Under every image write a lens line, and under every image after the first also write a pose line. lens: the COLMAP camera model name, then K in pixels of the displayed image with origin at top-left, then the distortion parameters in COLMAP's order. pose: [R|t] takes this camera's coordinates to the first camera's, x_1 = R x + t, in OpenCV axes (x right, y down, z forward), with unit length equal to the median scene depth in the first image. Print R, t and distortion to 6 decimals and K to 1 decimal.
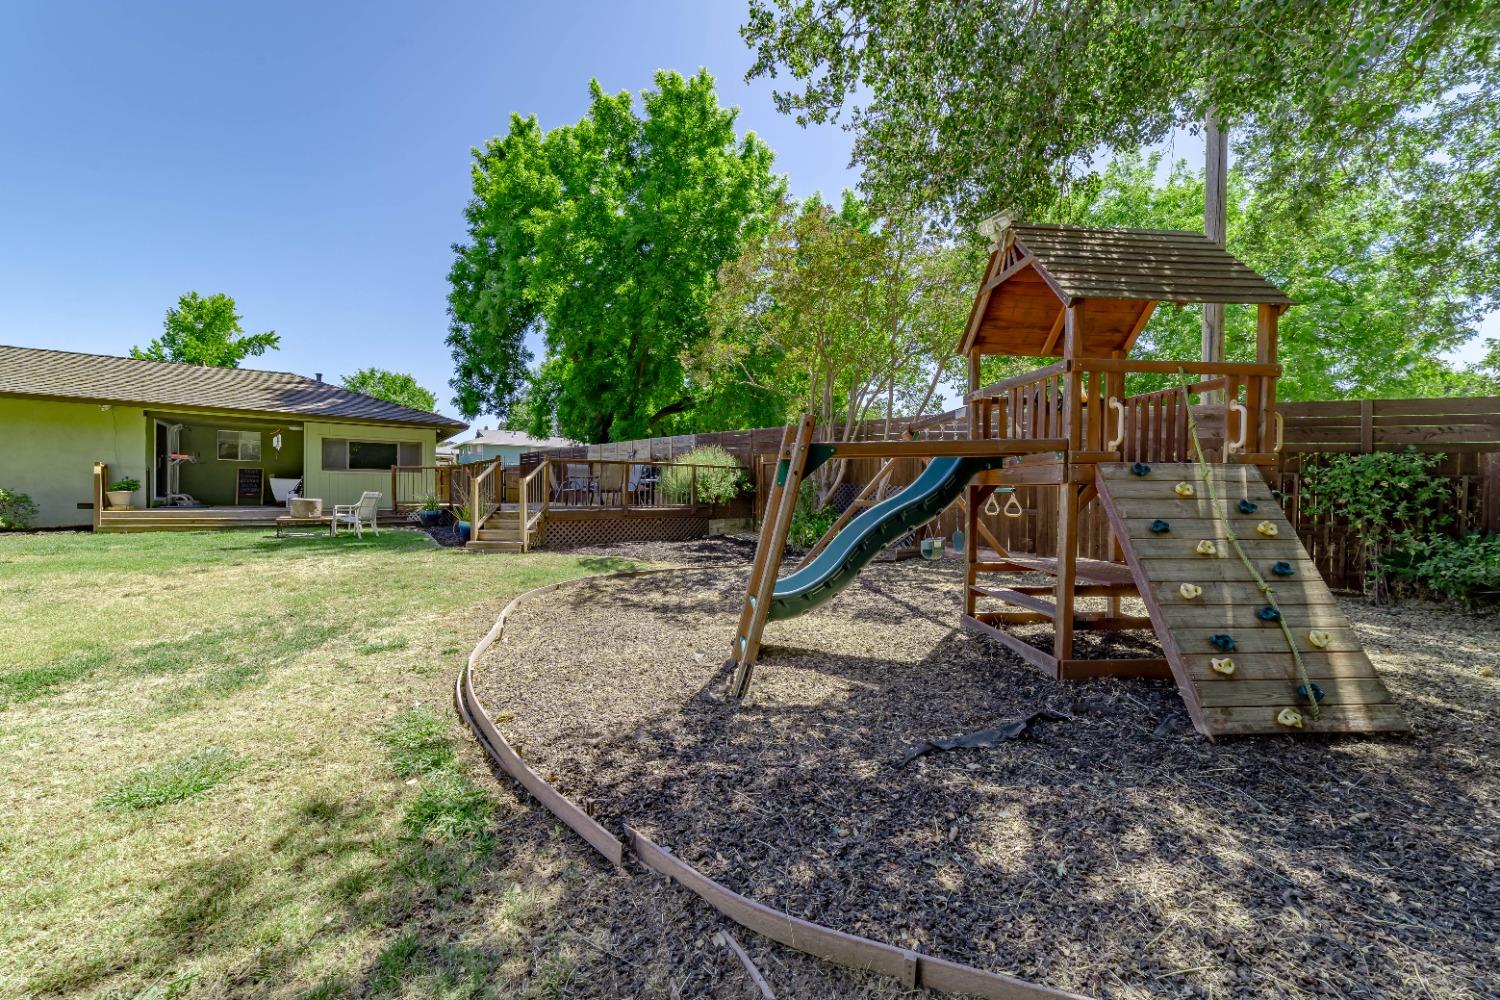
lens RADIAL K [[581.0, 0, 749.9], [0, 581.0, 494.7], [0, 0, 1]] dist [-0.022925, 0.008656]
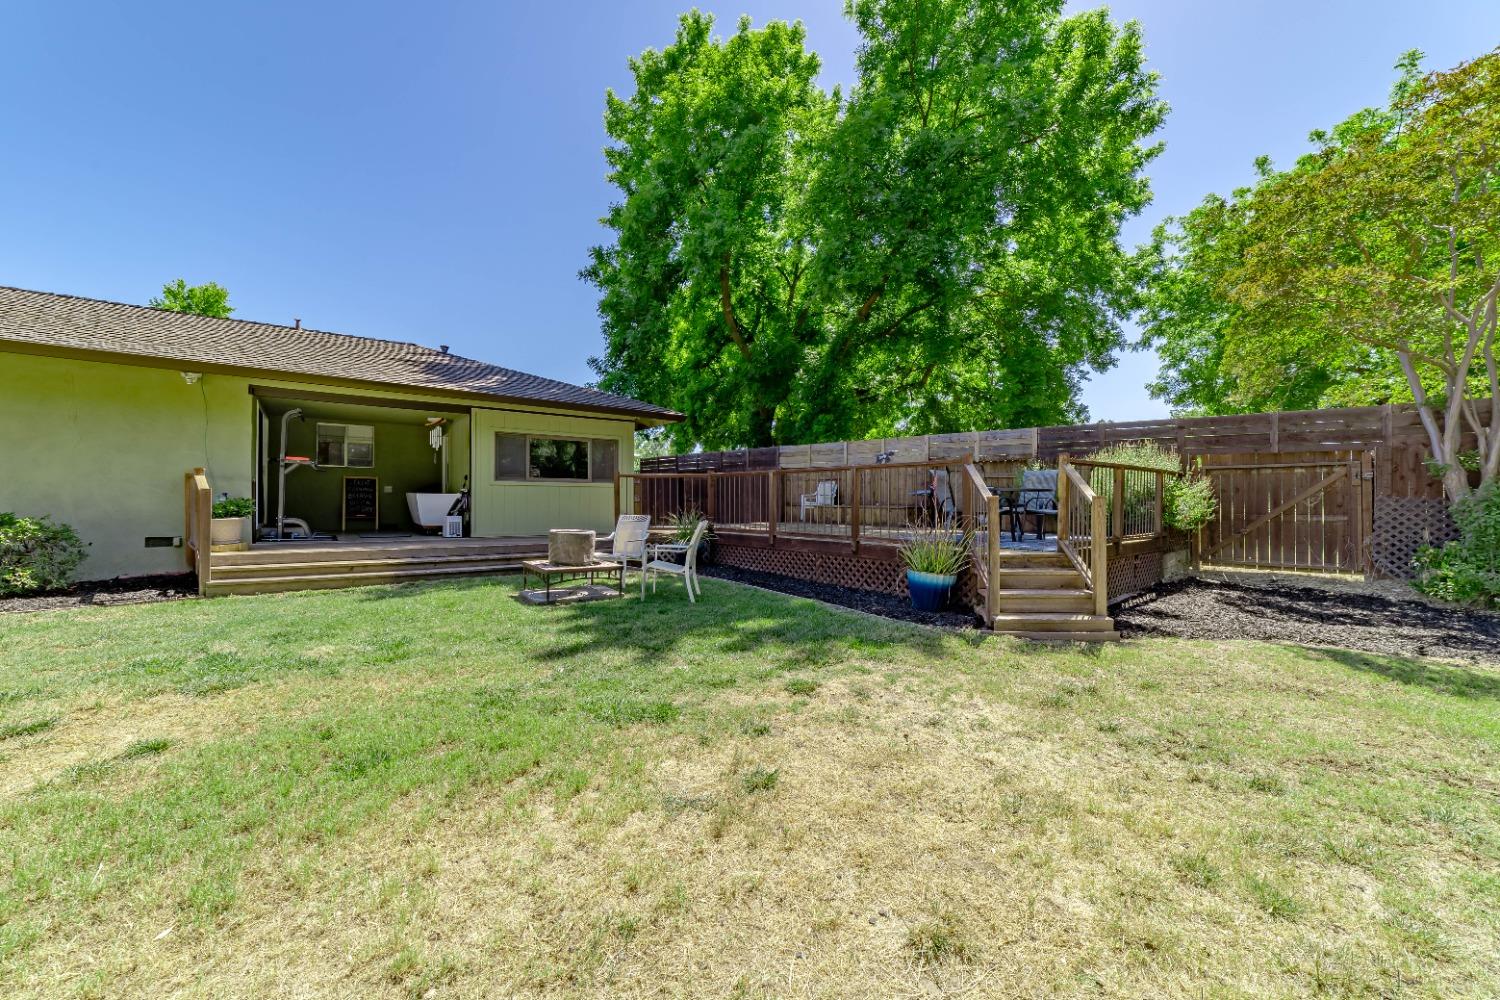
lens RADIAL K [[581.0, 0, 750.0], [0, 581.0, 498.5], [0, 0, 1]] dist [-0.022925, 0.008656]
pose [[0.999296, -0.005372, 0.037140, -0.502681], [0.005656, 0.999955, -0.007553, -0.015789], [-0.037098, 0.007758, 0.999282, 0.337380]]
